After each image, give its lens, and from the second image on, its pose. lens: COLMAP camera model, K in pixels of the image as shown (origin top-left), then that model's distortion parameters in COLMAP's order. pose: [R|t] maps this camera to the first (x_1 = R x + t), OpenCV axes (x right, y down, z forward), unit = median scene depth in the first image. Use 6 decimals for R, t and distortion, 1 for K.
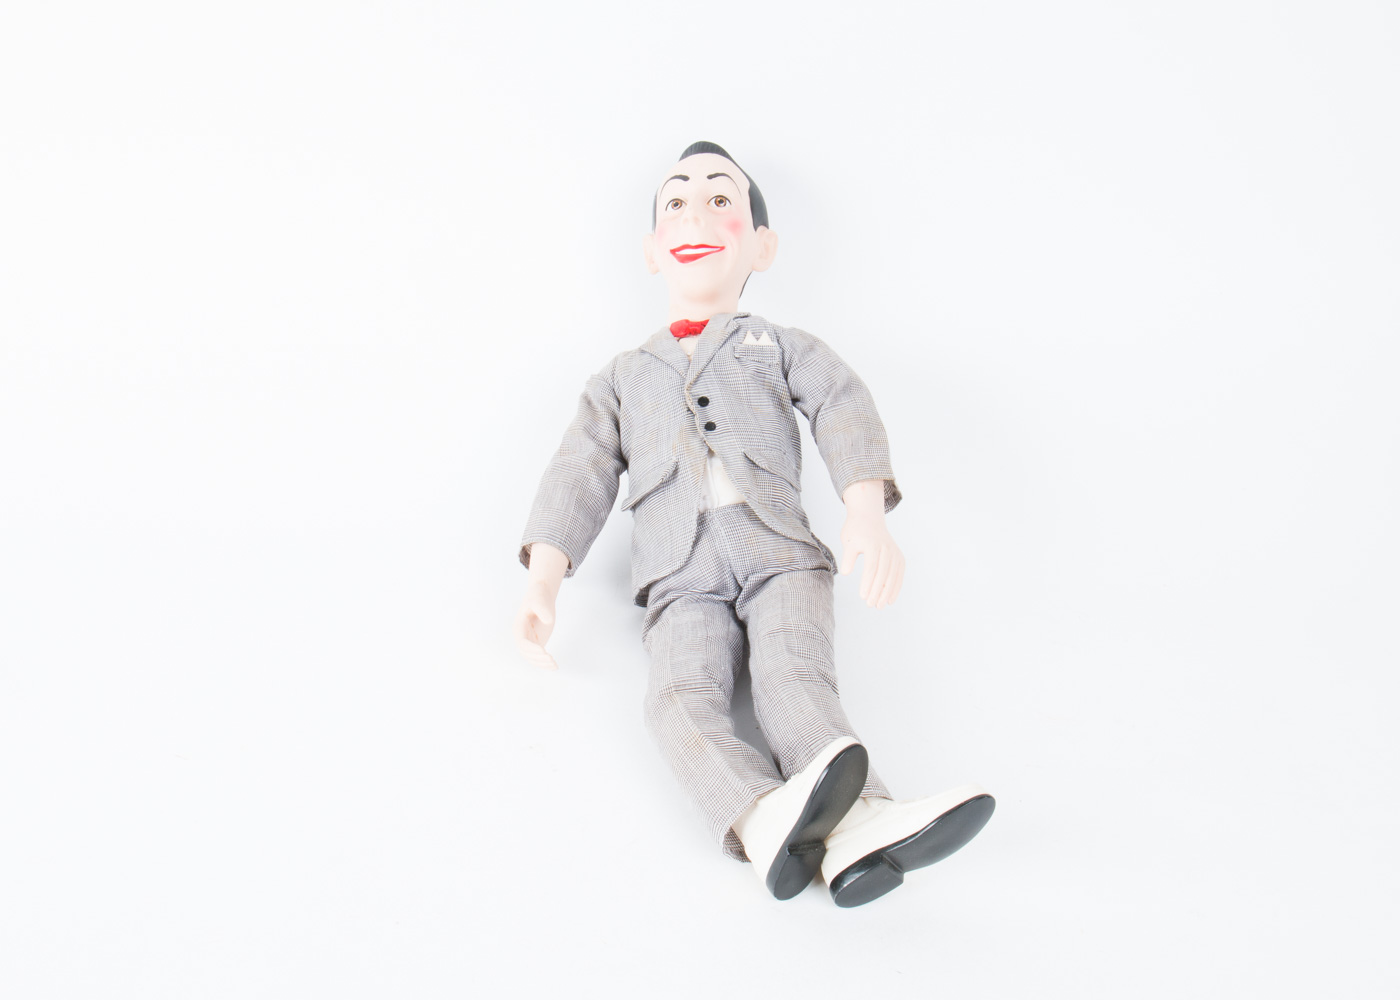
lens RADIAL K [[1859.5, 0, 700.0], [0, 1859.5, 500.0], [0, 0, 1]] dist [-0.103032, -0.004408]
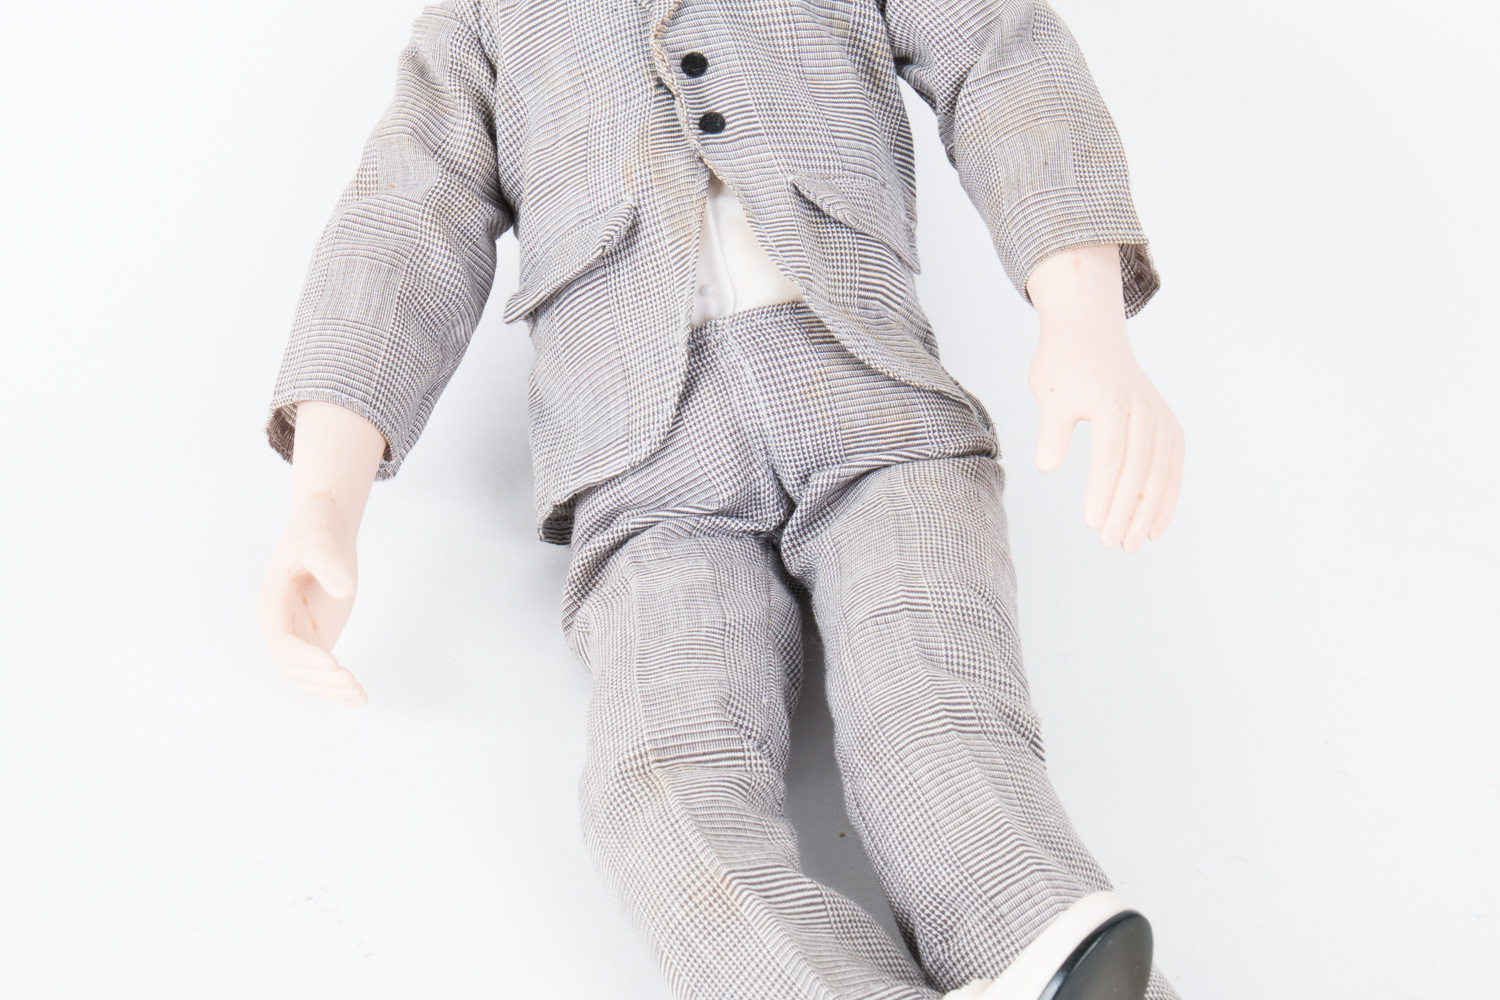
lens RADIAL K [[3101.6, 0, 750.0], [0, 3101.6, 500.0], [0, 0, 1]] dist [0.042845, 0.138464]
pose [[0.998087, -0.015536, 0.059835, -0.029780], [0.011041, 0.997143, 0.074730, -0.006356], [-0.060825, -0.073926, 0.995407, 0.282479]]
